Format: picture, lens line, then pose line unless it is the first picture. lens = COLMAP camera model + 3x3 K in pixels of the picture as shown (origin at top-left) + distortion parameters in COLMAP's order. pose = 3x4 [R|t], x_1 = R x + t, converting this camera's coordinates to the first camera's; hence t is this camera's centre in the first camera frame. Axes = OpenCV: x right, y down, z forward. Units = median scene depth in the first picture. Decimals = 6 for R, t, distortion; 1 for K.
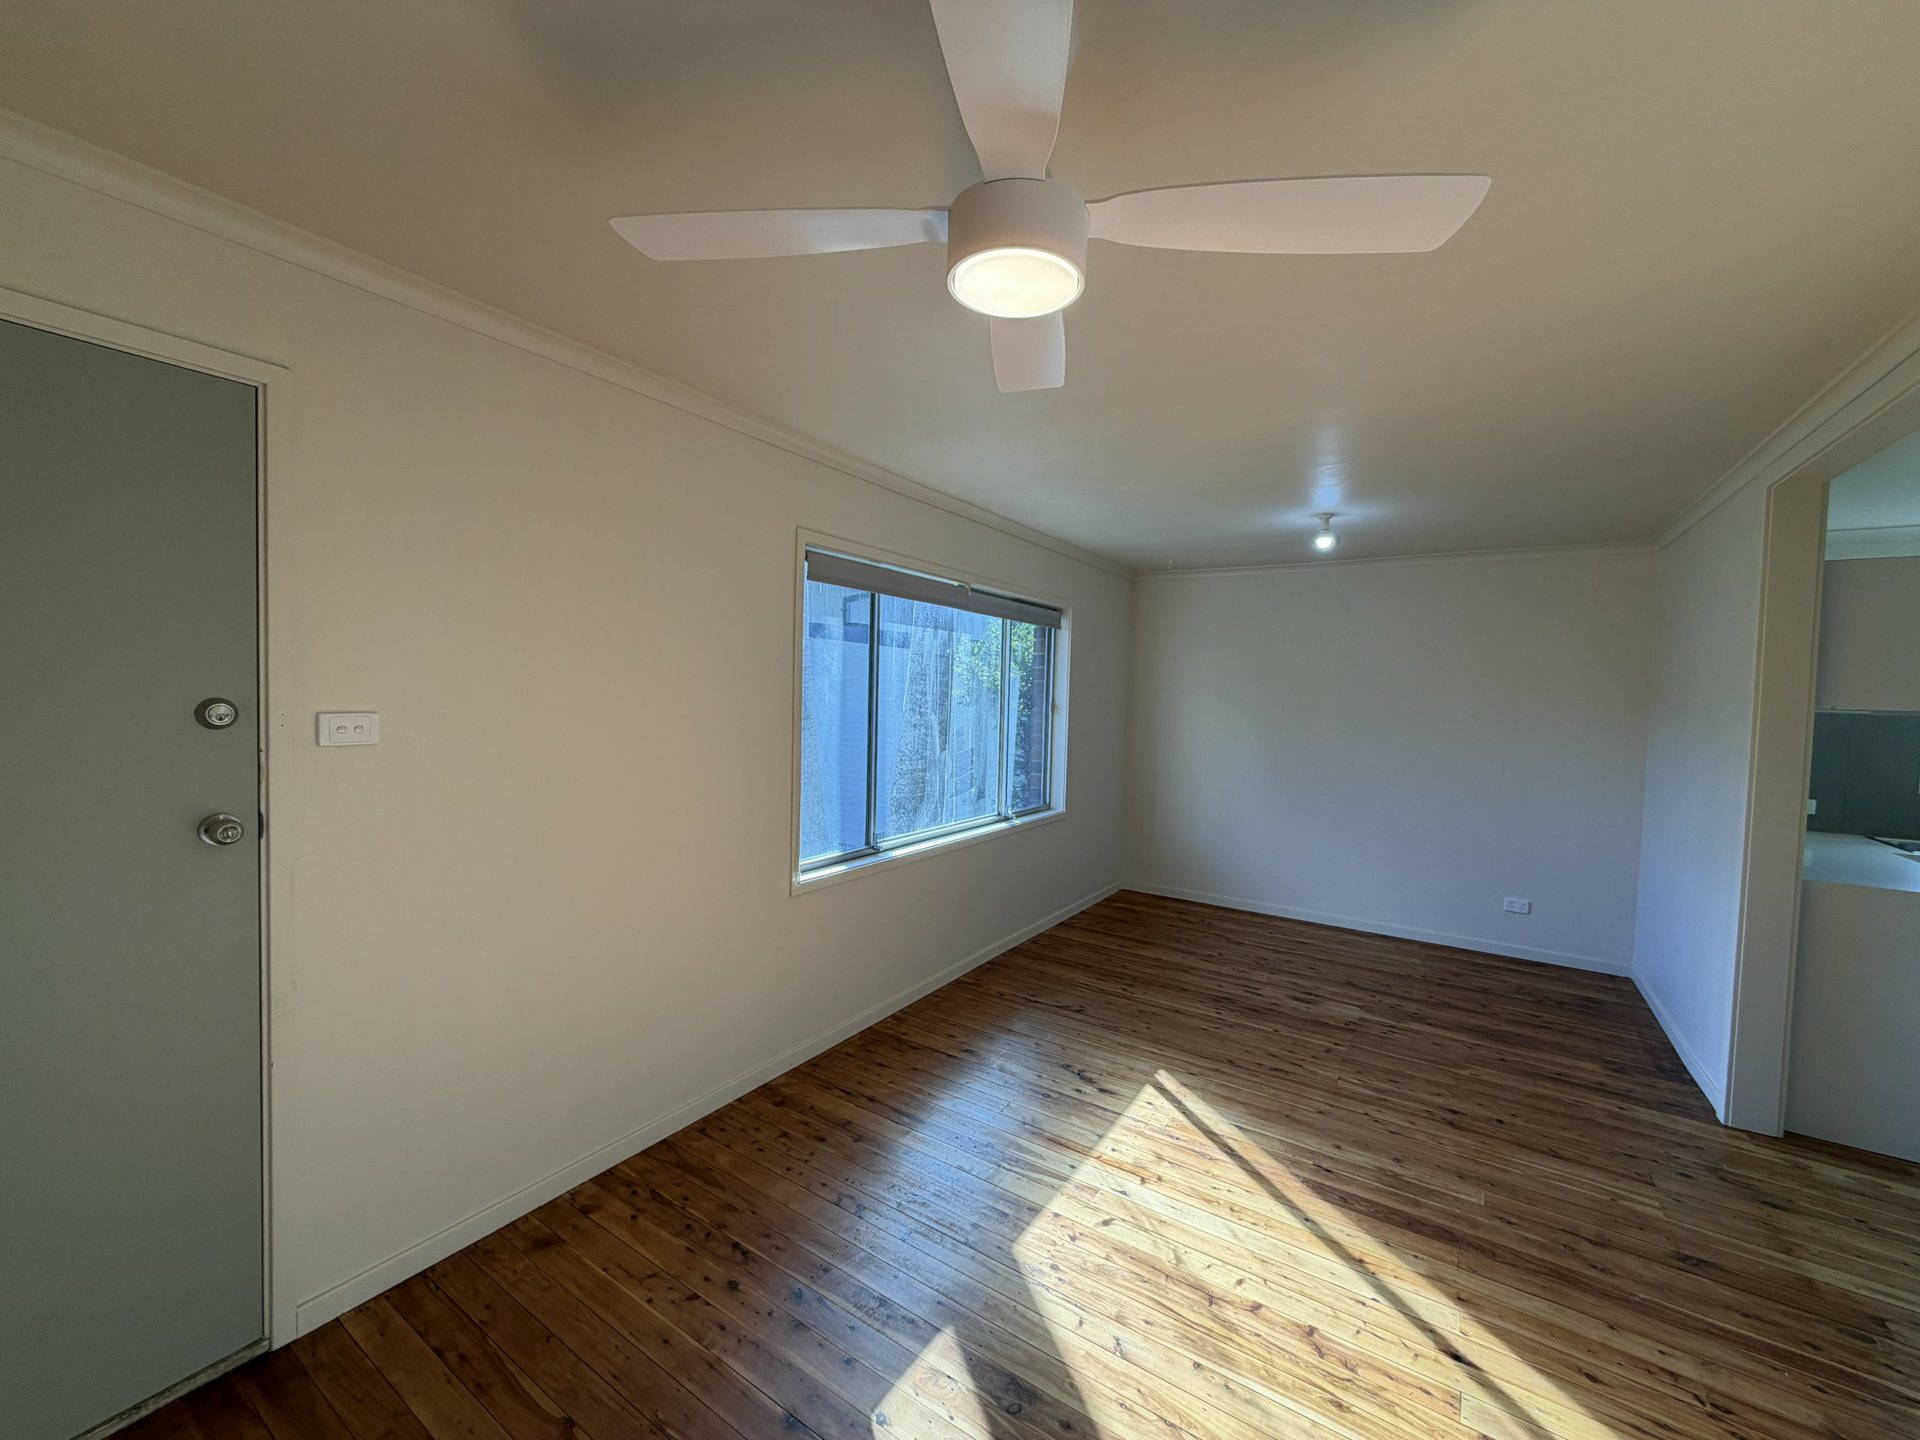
lens RADIAL K [[765.9, 0, 951.7], [0, 765.9, 719.6], [0, 0, 1]] dist [0.003006, -0.000456]
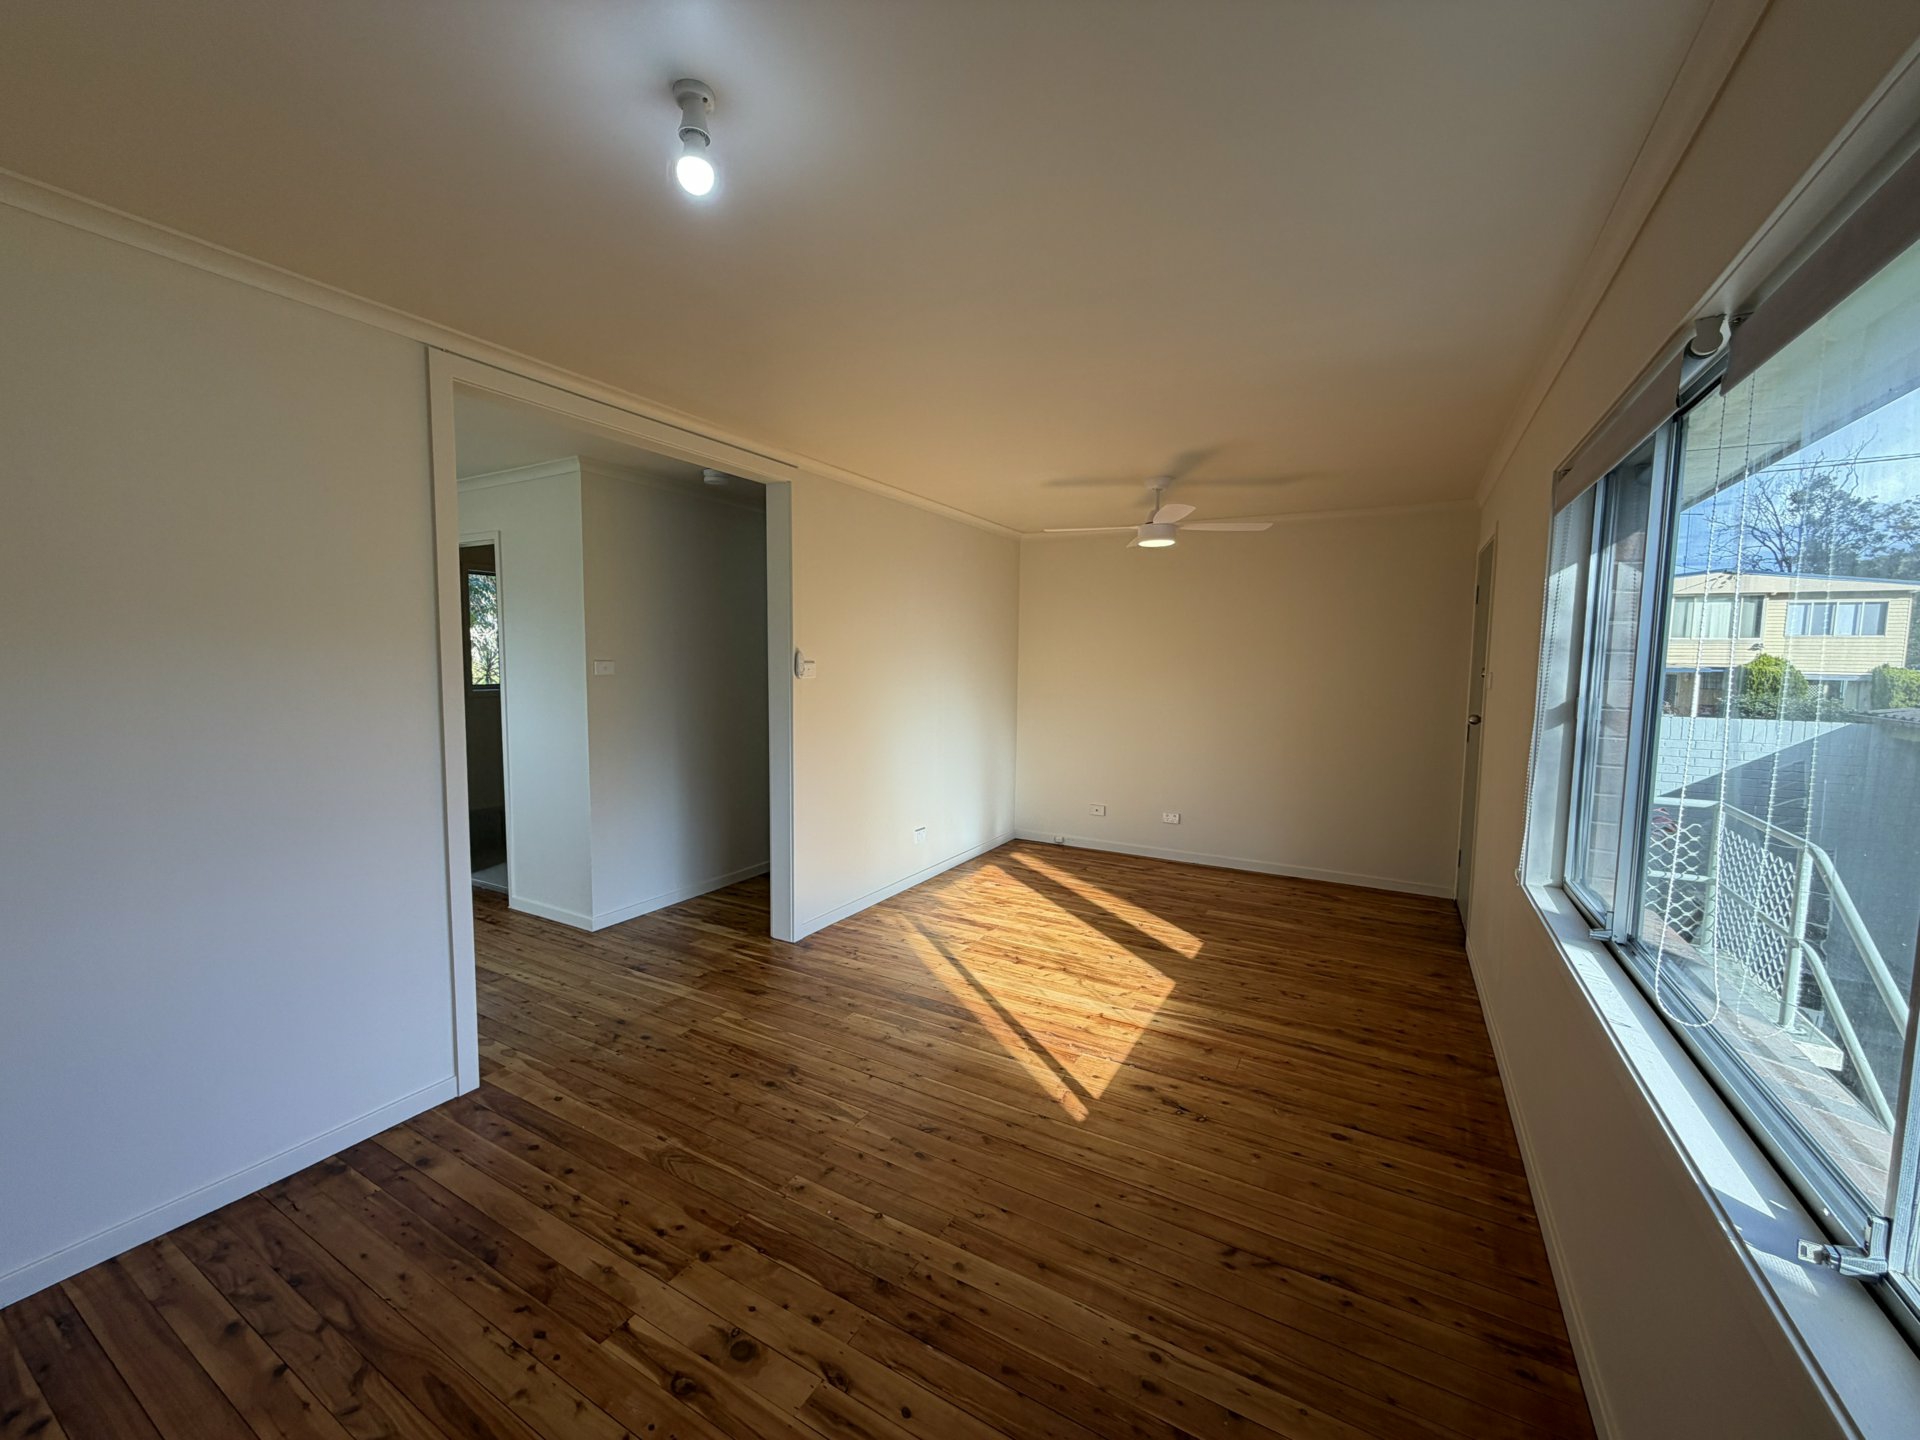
lens RADIAL K [[765.9, 0, 954.5], [0, 765.9, 719.5], [0, 0, 1]] dist [0.003006, -0.000456]
pose [[-0.996690, -0.034358, -0.073674, 0.535385], [-0.042704, 0.992460, 0.114887, -0.038466], [0.069171, 0.117653, -0.990643, 1.938205]]
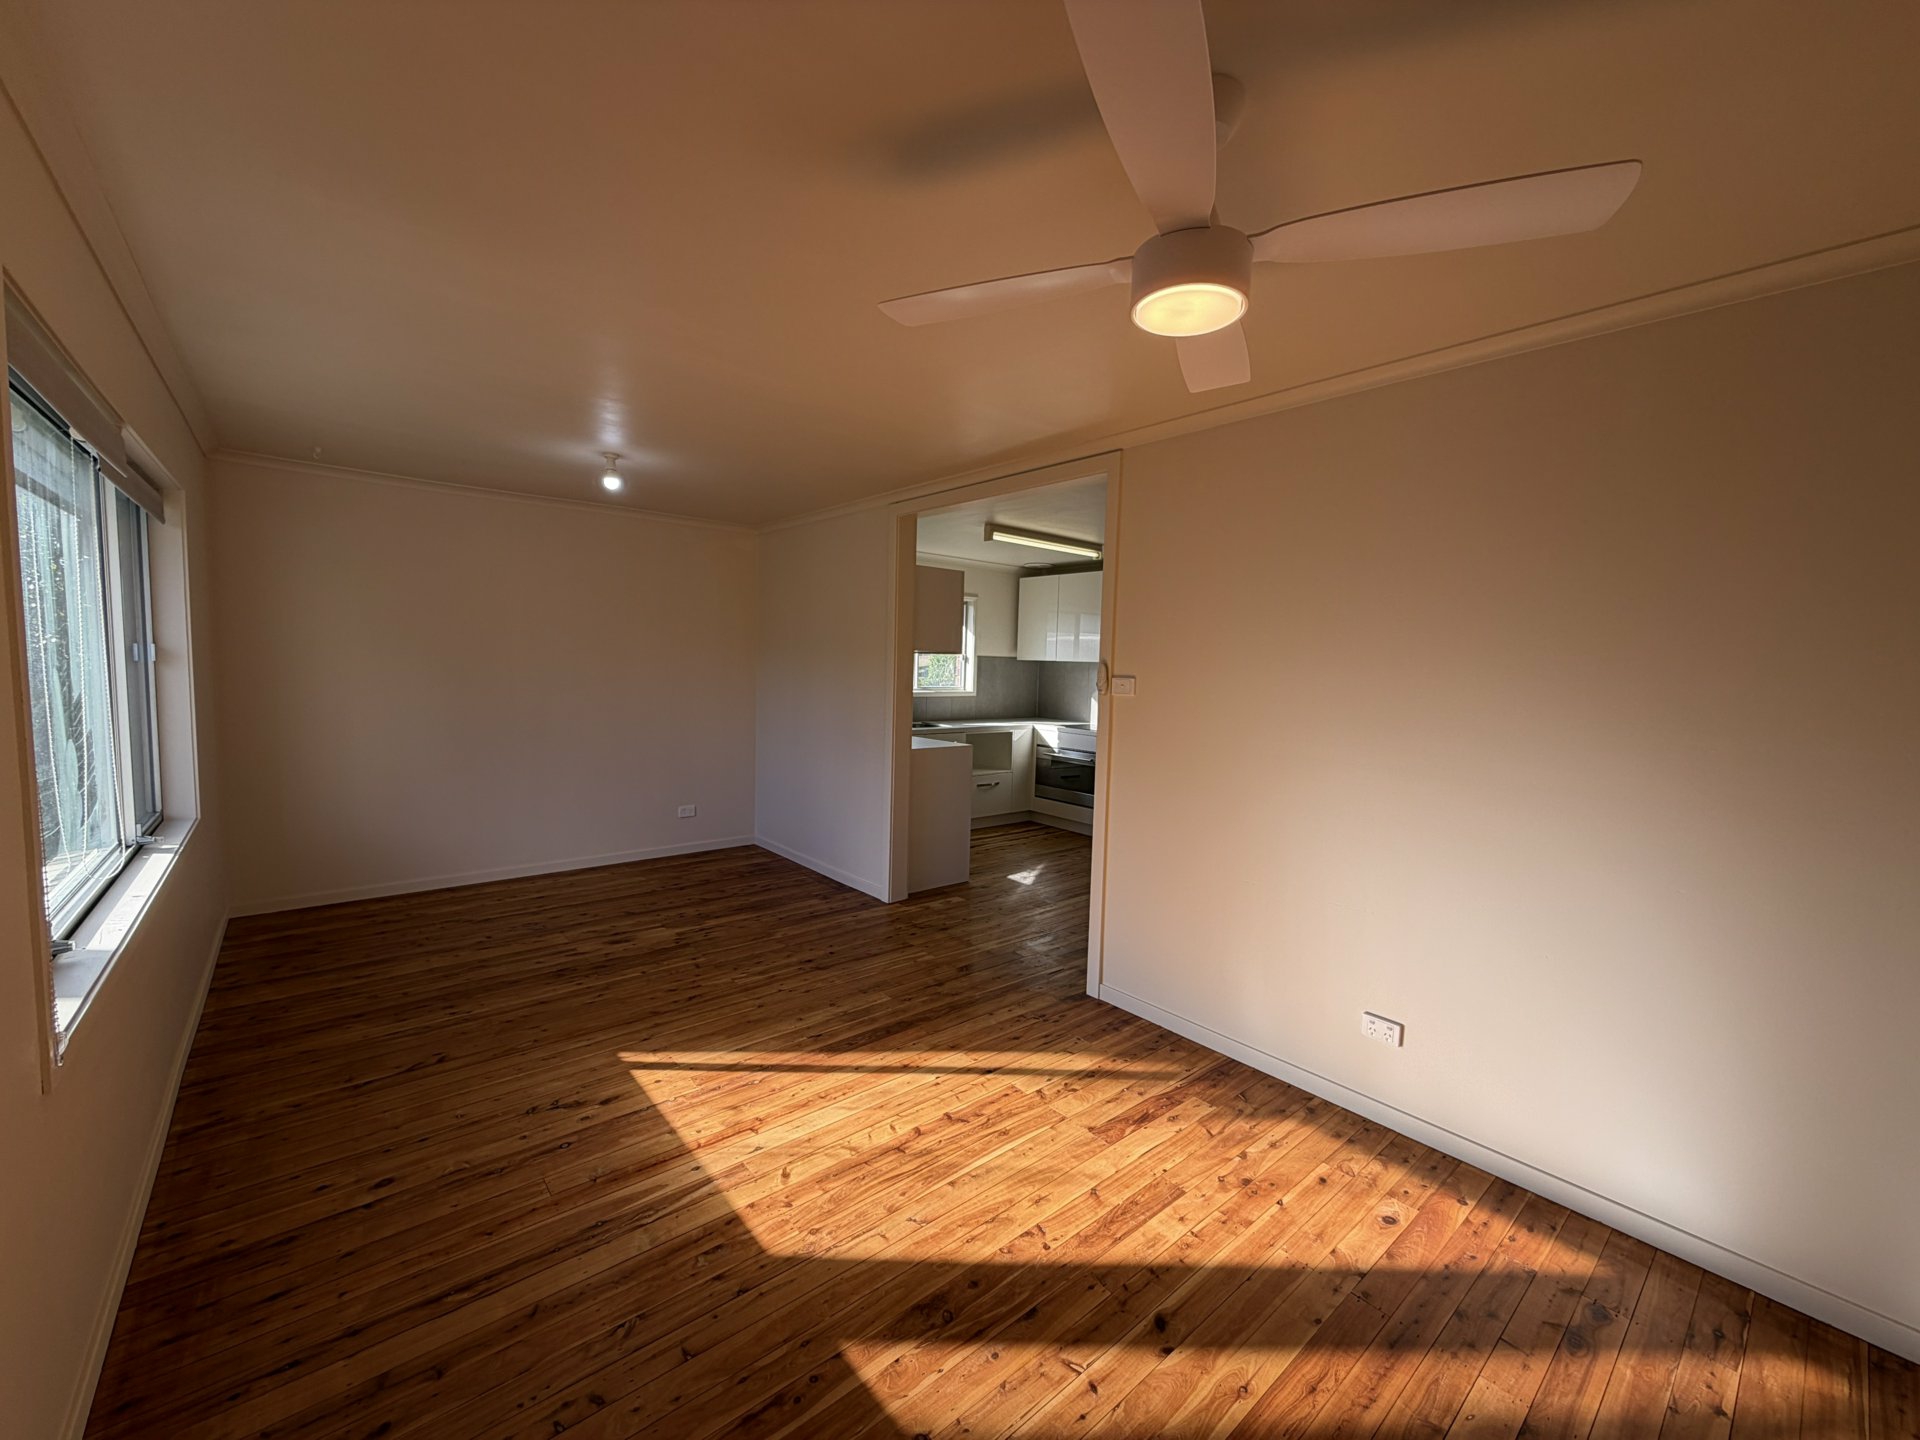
lens RADIAL K [[765.9, 0, 956.6], [0, 765.9, 724.2], [0, 0, 1]] dist [0.003006, -0.000456]
pose [[0.278034, -0.097916, 0.955568, -0.503945], [0.015653, 0.995121, 0.097414, -0.016084], [-0.960444, -0.012128, 0.278210, 0.412797]]
